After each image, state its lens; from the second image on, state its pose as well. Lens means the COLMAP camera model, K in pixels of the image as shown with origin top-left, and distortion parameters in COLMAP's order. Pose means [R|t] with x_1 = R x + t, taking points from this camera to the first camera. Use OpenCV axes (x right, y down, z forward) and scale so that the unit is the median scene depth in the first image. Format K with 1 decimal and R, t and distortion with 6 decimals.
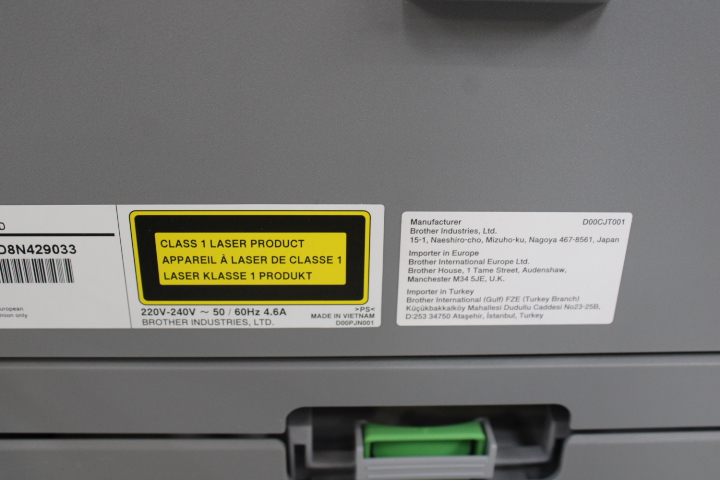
lens RADIAL K [[819.2, 0, 391.8], [0, 819.2, 230.2], [0, 0, 1]] dist [-0.099480, 0.000000]
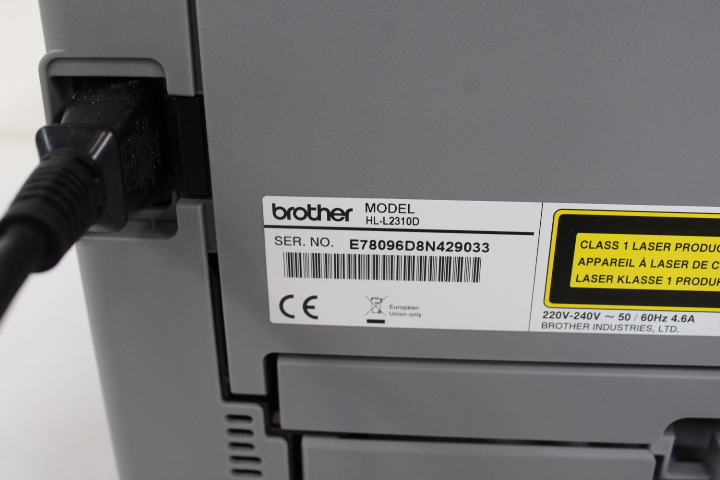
lens RADIAL K [[819.2, 0, 391.6], [0, 819.2, 242.5], [0, 0, 1]] dist [-0.099480, 0.000000]
pose [[0.993089, 0.028926, -0.113747, -0.381014], [-0.027271, 0.999499, 0.016078, 0.004891], [0.114155, -0.012865, 0.993380, 0.022533]]
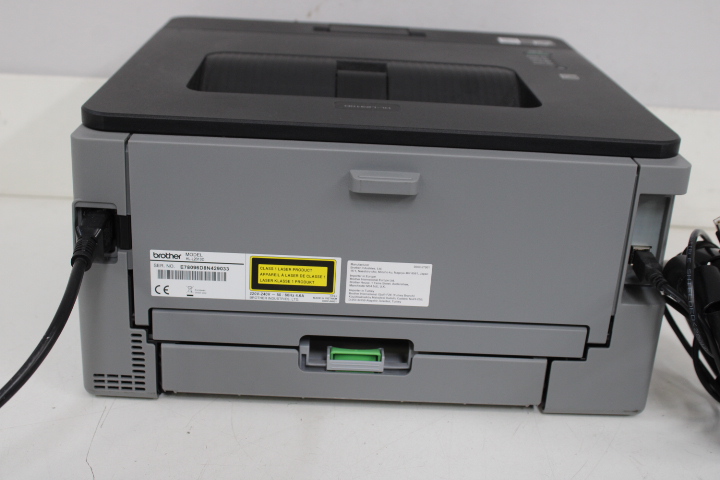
lens RADIAL K [[948.9, 0, 357.3], [0, 948.9, 233.3], [0, 0, 1]] dist [-0.051075, 0.000000]
pose [[0.998886, 0.041470, -0.022517, 0.108971], [-0.042188, 0.998584, -0.032399, -0.011048], [0.021142, 0.033313, 0.999221, -2.140771]]
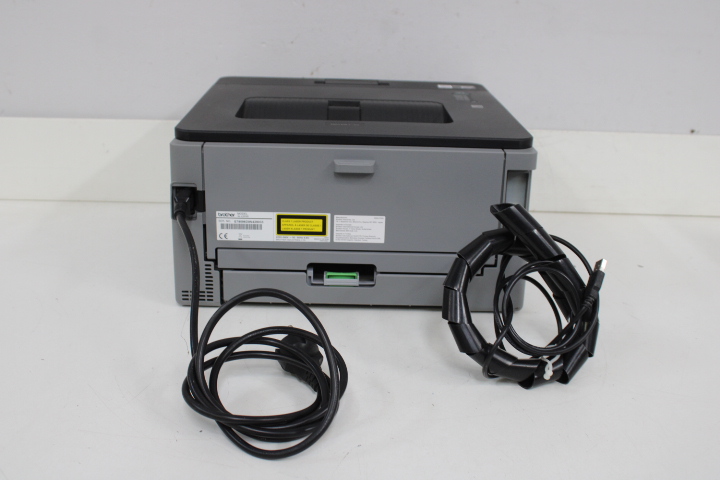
lens RADIAL K [[824.9, 0, 345.7], [0, 824.9, 236.2], [0, 0, 1]] dist [-0.058319, 0.000000]
pose [[0.998687, 0.017080, -0.048304, 0.293167], [-0.020545, 0.997180, -0.072176, 0.417190], [0.046935, 0.073074, 0.996222, -3.514605]]
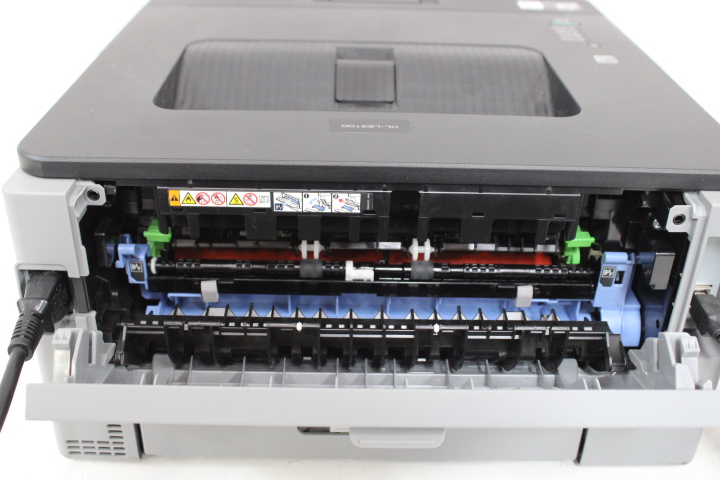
lens RADIAL K [[819.2, 0, 354.6], [0, 819.2, 235.0], [0, 0, 1]] dist [-0.099480, 0.000000]
pose [[0.998617, 0.020640, -0.048353, 0.127428], [-0.015654, 0.994731, 0.101317, -0.478981], [0.050190, -0.100420, 0.993678, -1.202839]]
